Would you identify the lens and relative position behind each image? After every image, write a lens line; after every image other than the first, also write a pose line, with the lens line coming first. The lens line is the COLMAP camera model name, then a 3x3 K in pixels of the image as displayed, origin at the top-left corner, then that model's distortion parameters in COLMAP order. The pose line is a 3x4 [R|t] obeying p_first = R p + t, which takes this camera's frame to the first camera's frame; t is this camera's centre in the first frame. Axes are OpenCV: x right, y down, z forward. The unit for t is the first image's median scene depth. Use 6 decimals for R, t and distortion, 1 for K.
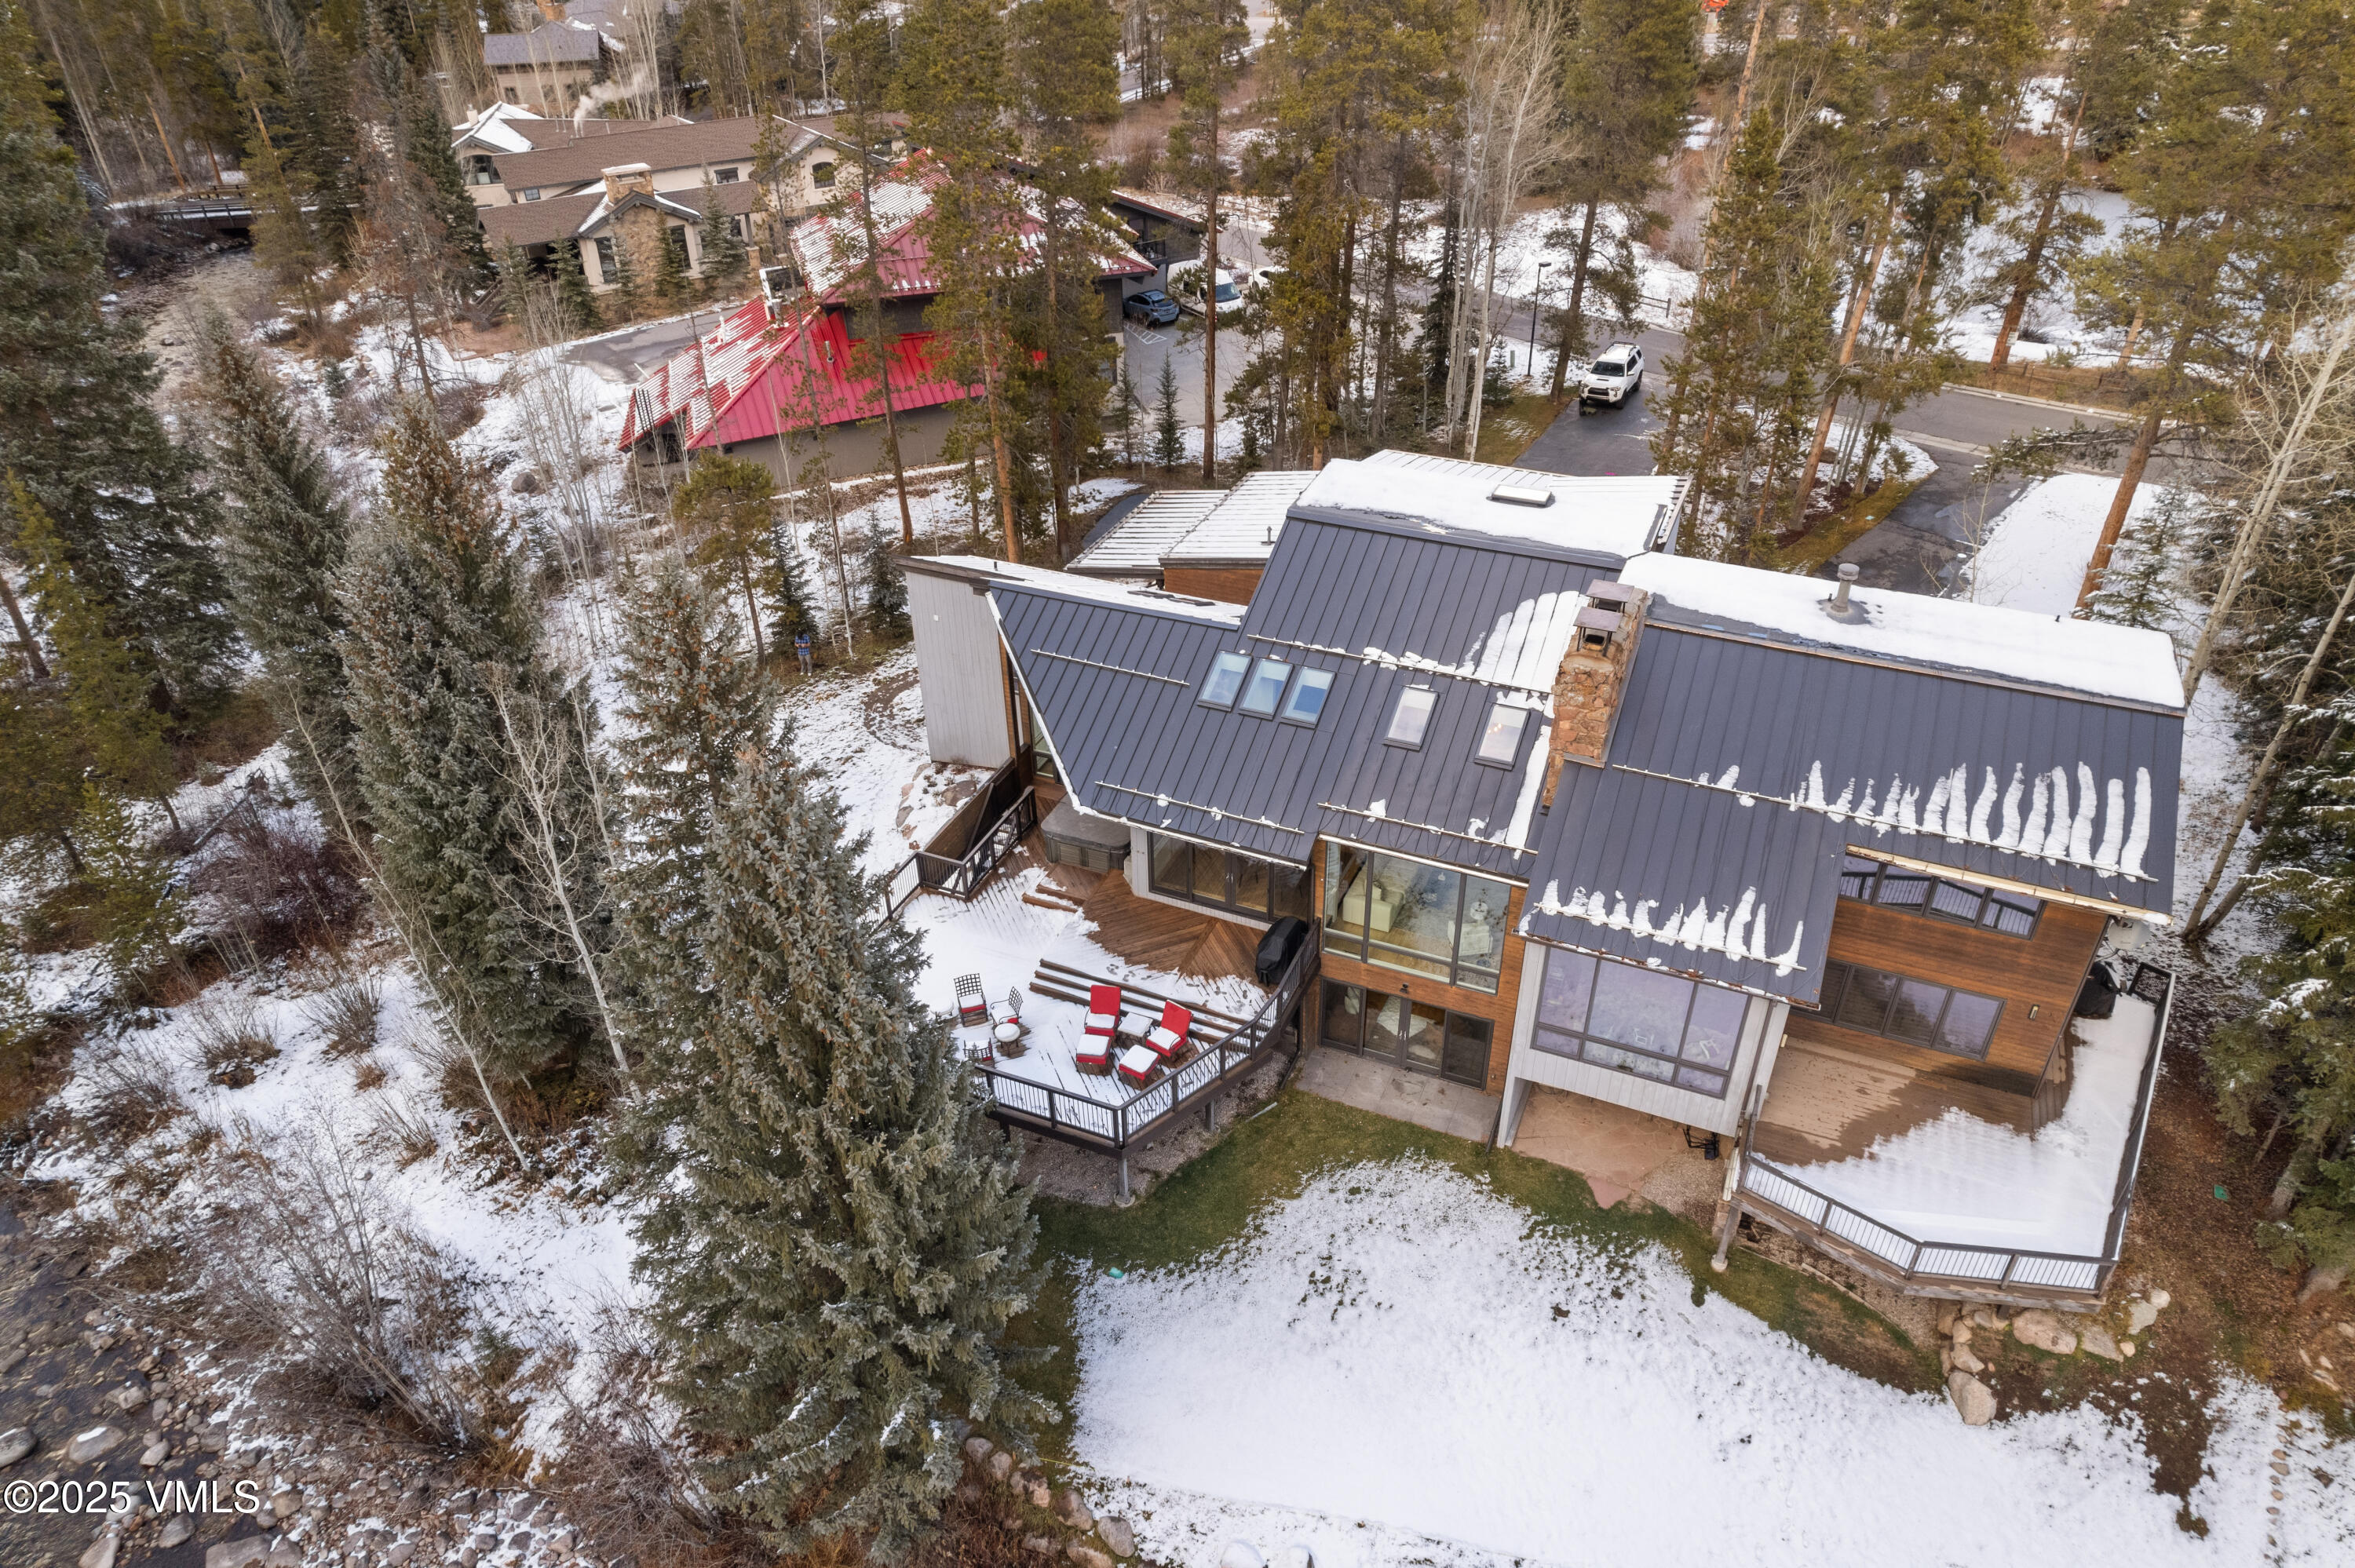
lens RADIAL K [[1517.3, 0, 1170.7], [0, 1517.3, 794.6], [0, 0, 1]] dist [-0.087598, 0.081770]
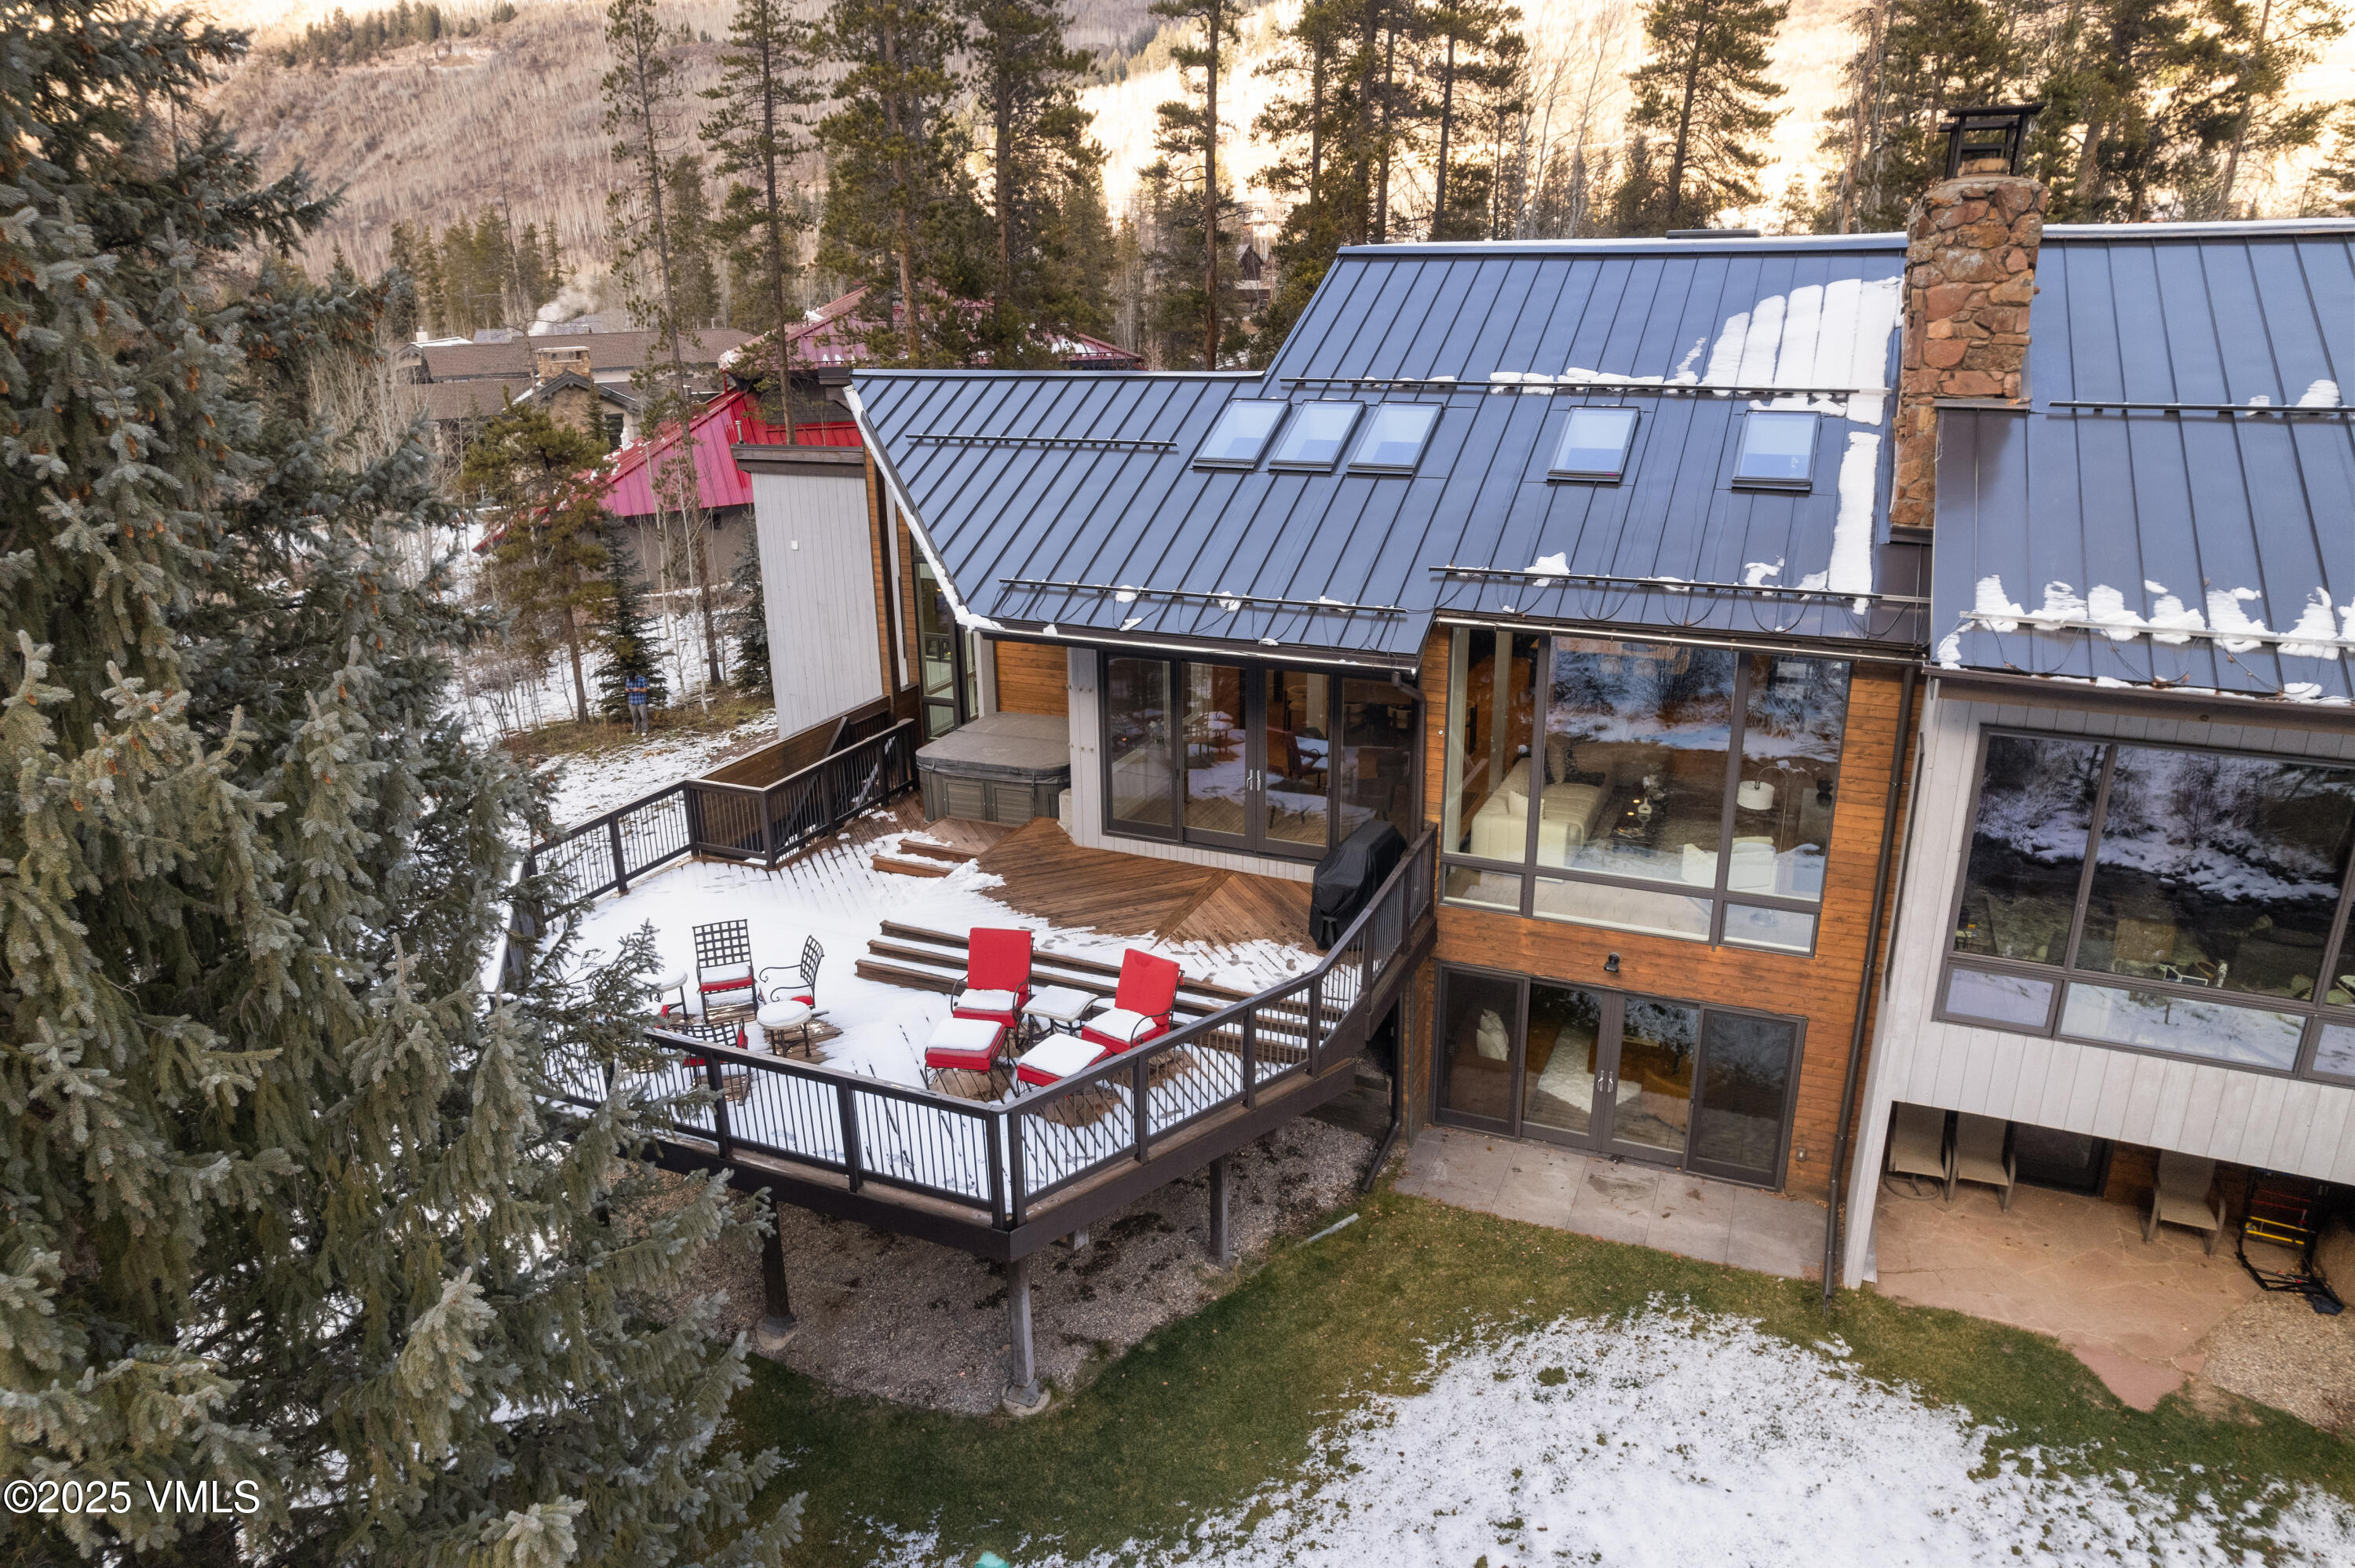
lens RADIAL K [[1511.0, 0, 1173.9], [0, 1511.0, 797.9], [0, 0, 1]] dist [-0.091742, 0.079242]
pose [[0.999973, 0.005574, 0.004802, 0.009033], [-0.004127, 0.965303, -0.261101, 0.210156], [-0.006091, 0.261074, 0.965300, 0.530022]]
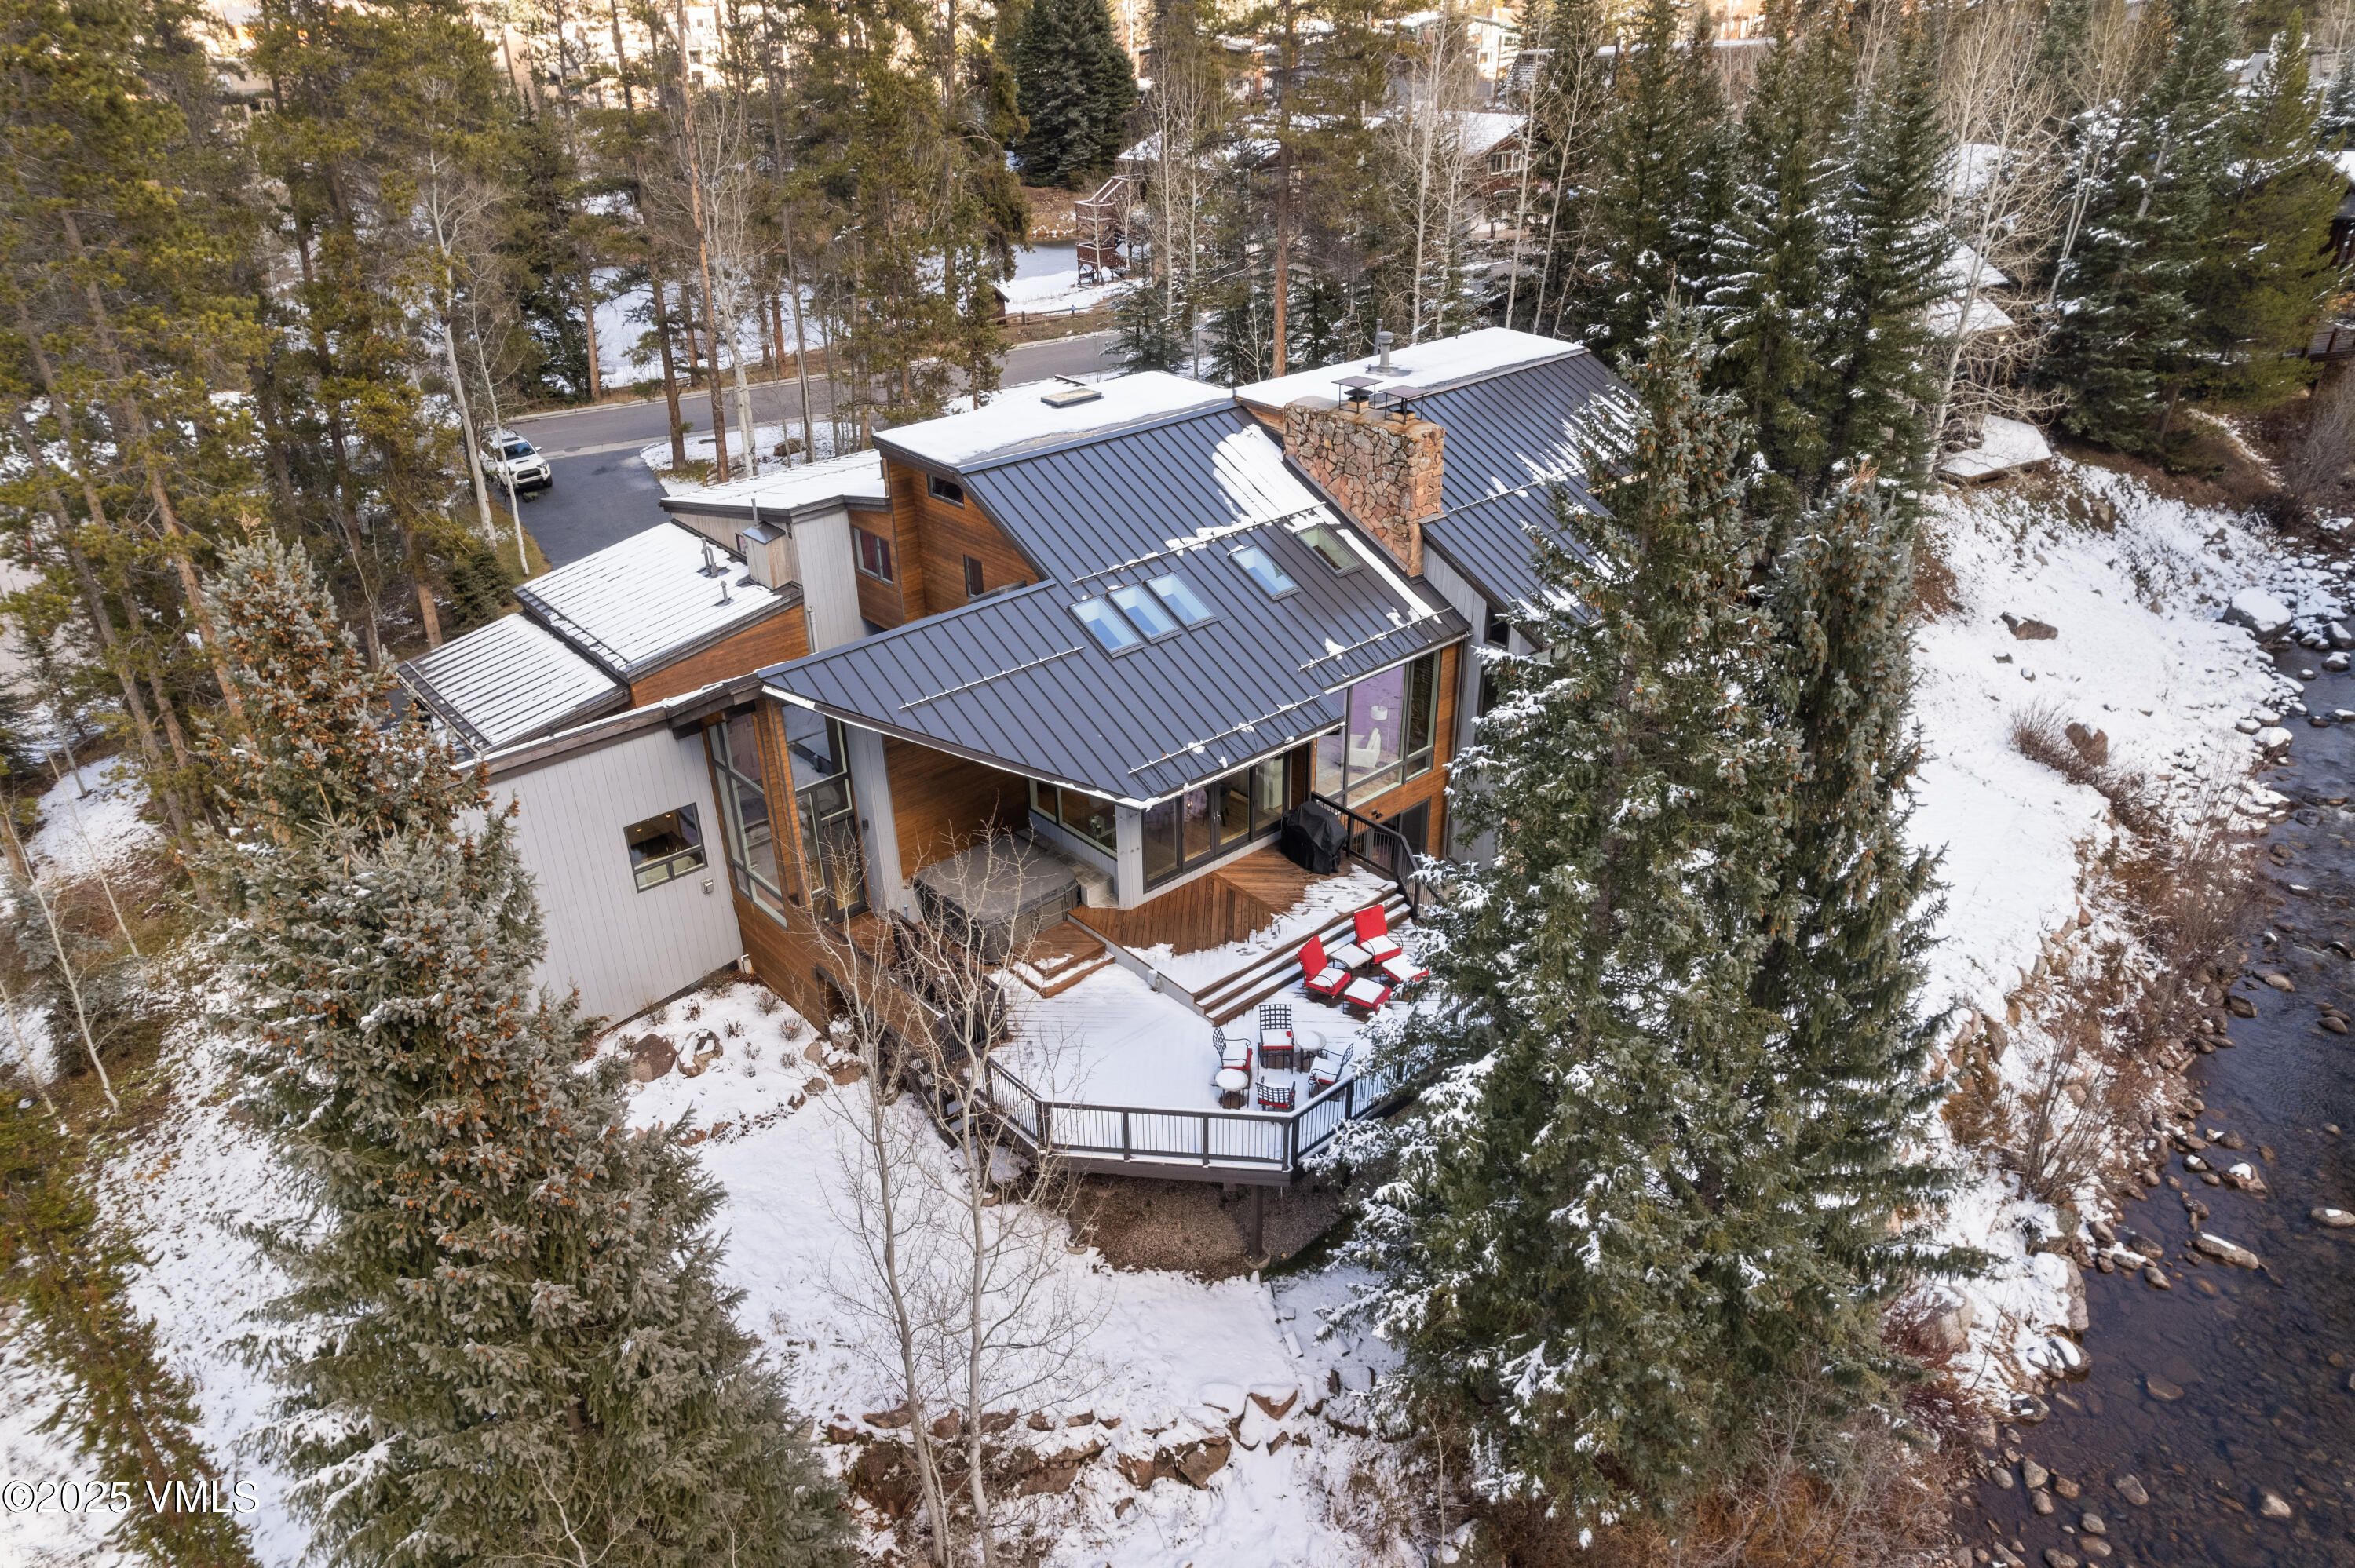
lens RADIAL K [[1517.3, 0, 1170.7], [0, 1517.3, 794.6], [0, 0, 1]] dist [-0.087598, 0.081770]
pose [[0.413234, -0.423656, 0.806073, -0.733047], [0.513017, 0.839654, 0.178307, -0.137936], [-0.752364, 0.339847, 0.564317, 0.540616]]
